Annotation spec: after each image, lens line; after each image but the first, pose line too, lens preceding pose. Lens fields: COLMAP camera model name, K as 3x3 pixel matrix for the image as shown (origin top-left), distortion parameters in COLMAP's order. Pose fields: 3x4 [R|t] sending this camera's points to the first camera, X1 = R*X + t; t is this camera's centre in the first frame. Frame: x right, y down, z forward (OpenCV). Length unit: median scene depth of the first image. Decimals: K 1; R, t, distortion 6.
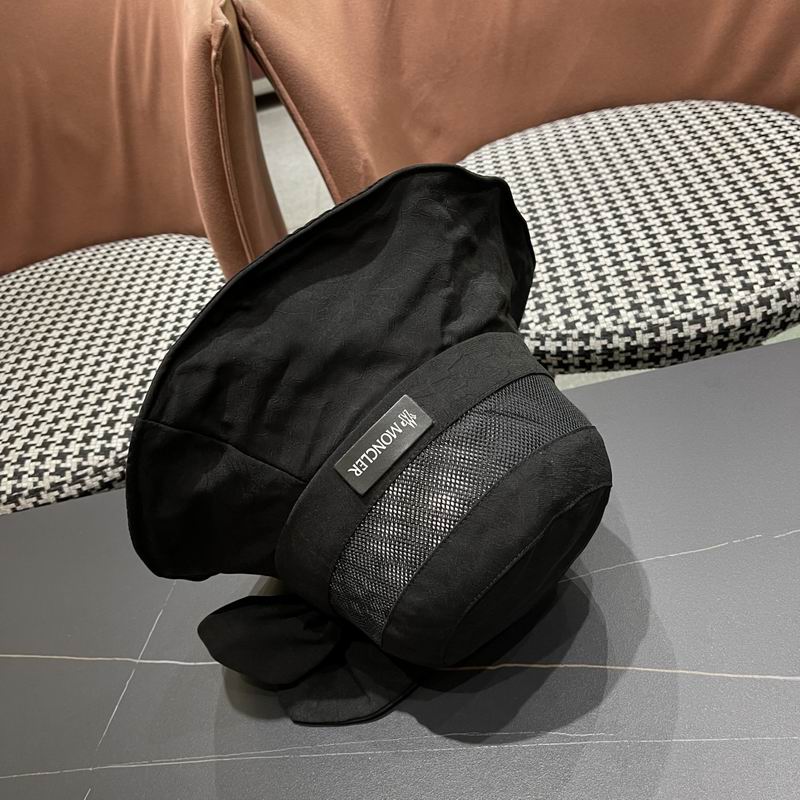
lens RADIAL K [[832.1, 0, 401.5], [0, 832.1, 406.3], [0, 0, 1]] dist [0.017244, 0.000000]
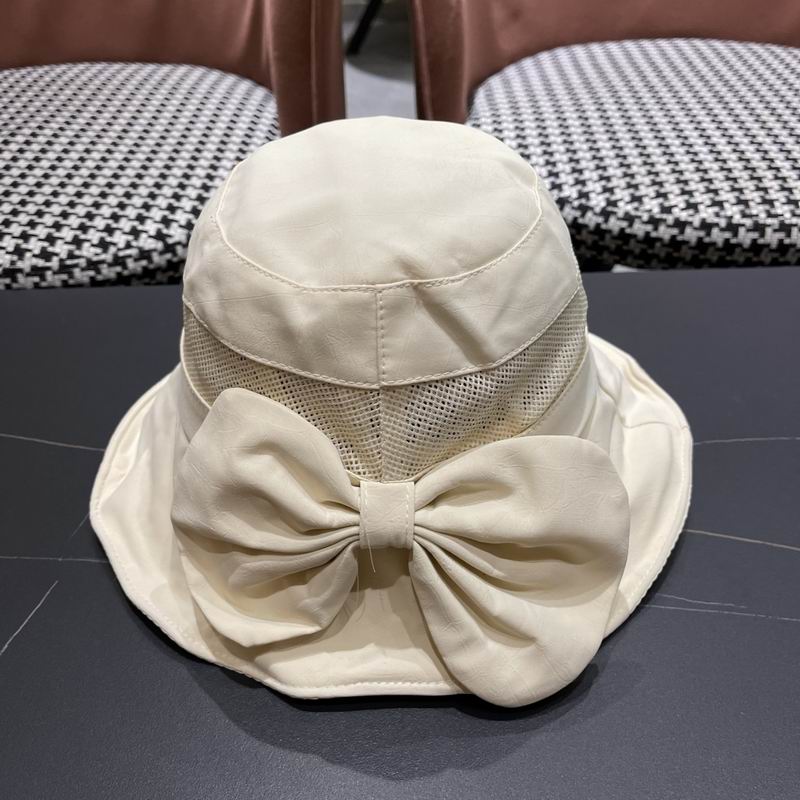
lens RADIAL K [[832.1, 0, 400.0], [0, 832.1, 402.2], [0, 0, 1]] dist [0.017244, 0.000000]
pose [[0.977319, 0.190564, 0.092375, -0.114266], [-0.189278, 0.981664, -0.022578, 0.173810], [-0.094983, 0.004581, 0.995468, 0.141773]]
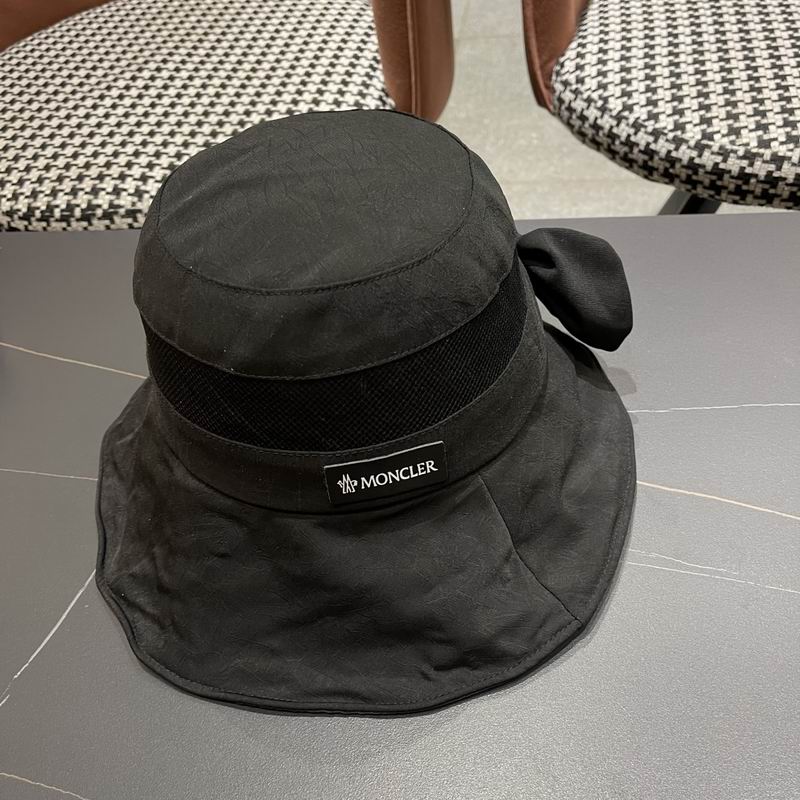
lens RADIAL K [[832.1, 0, 412.3], [0, 832.1, 406.5], [0, 0, 1]] dist [0.017244, 0.000000]
pose [[0.974438, 0.218082, -0.053960, -0.041374], [-0.207259, 0.965335, 0.158655, 0.098586], [0.086689, -0.143415, 0.985859, 0.088861]]
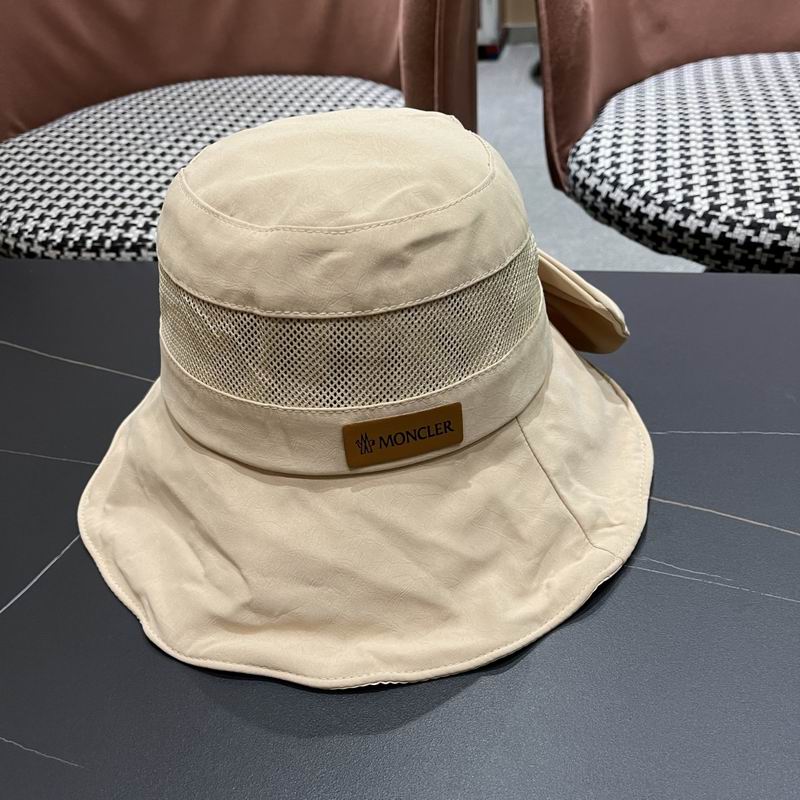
lens RADIAL K [[832.1, 0, 397.2], [0, 832.1, 406.4], [0, 0, 1]] dist [0.017244, 0.000000]
pose [[0.952238, 0.277627, -0.127148, -0.002858], [-0.278927, 0.960280, 0.007827, 0.194587], [0.124271, 0.028012, 0.991853, 0.083450]]
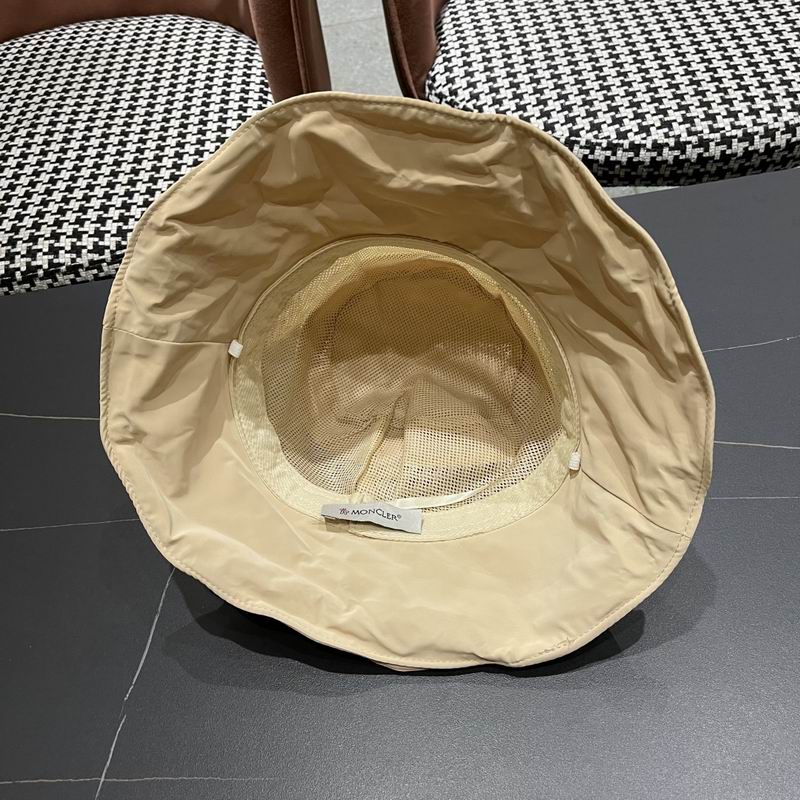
lens RADIAL K [[832.1, 0, 398.0], [0, 832.1, 407.6], [0, 0, 1]] dist [0.017244, 0.000000]
pose [[0.993319, 0.046525, 0.105603, -0.155552], [-0.064102, 0.983410, 0.169695, 0.072128], [-0.095956, -0.175331, 0.979822, -0.023838]]
